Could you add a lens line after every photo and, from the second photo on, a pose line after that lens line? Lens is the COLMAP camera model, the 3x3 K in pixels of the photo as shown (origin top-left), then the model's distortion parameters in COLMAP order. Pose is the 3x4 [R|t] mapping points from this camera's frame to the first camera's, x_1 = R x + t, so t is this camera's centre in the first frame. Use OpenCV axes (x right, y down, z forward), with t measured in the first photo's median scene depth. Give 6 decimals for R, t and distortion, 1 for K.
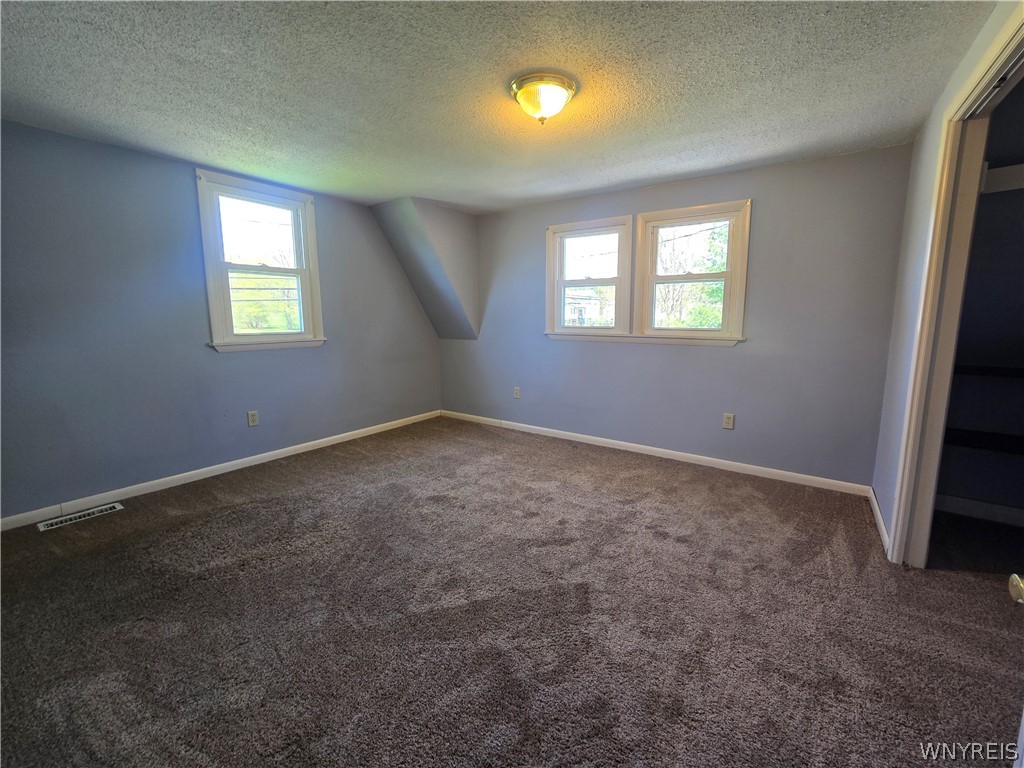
lens RADIAL K [[414.4, 0, 524.1], [0, 414.4, 369.2], [0, 0, 1]] dist [-0.000110, 0.000192]
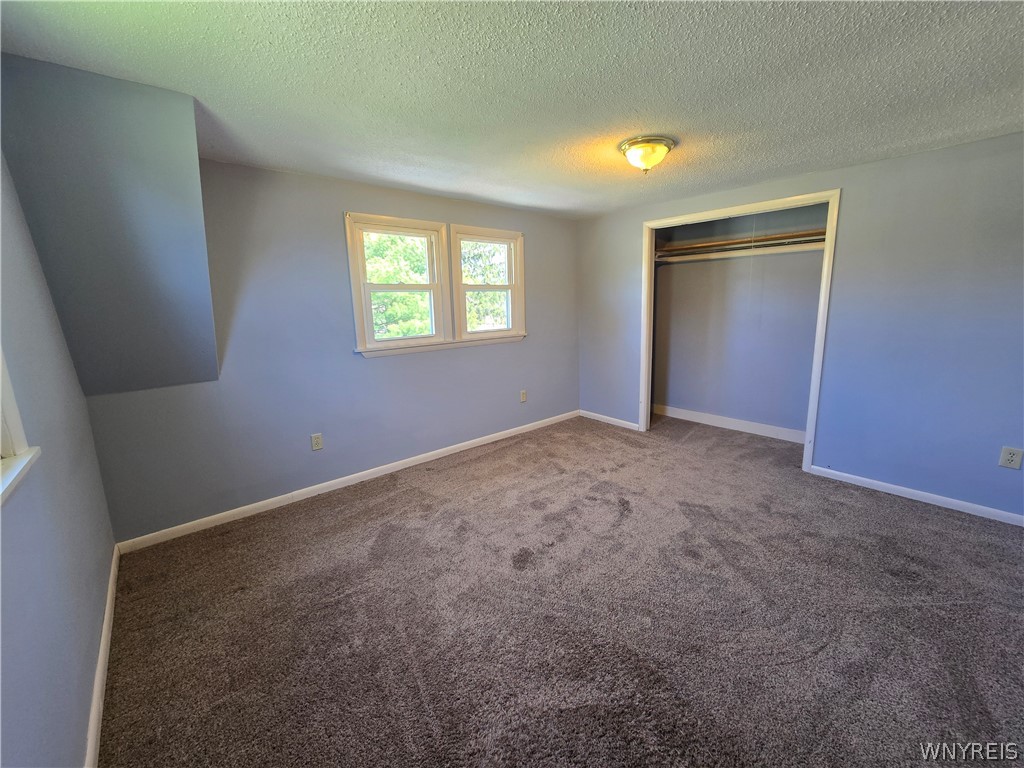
lens RADIAL K [[414.4, 0, 519.9], [0, 414.4, 379.2], [0, 0, 1]] dist [-0.000110, 0.000192]
pose [[0.251001, -0.187422, 0.949669, -0.802154], [0.155683, 0.976121, 0.151495, -0.138125], [-0.955386, 0.109822, 0.274185, 0.657135]]
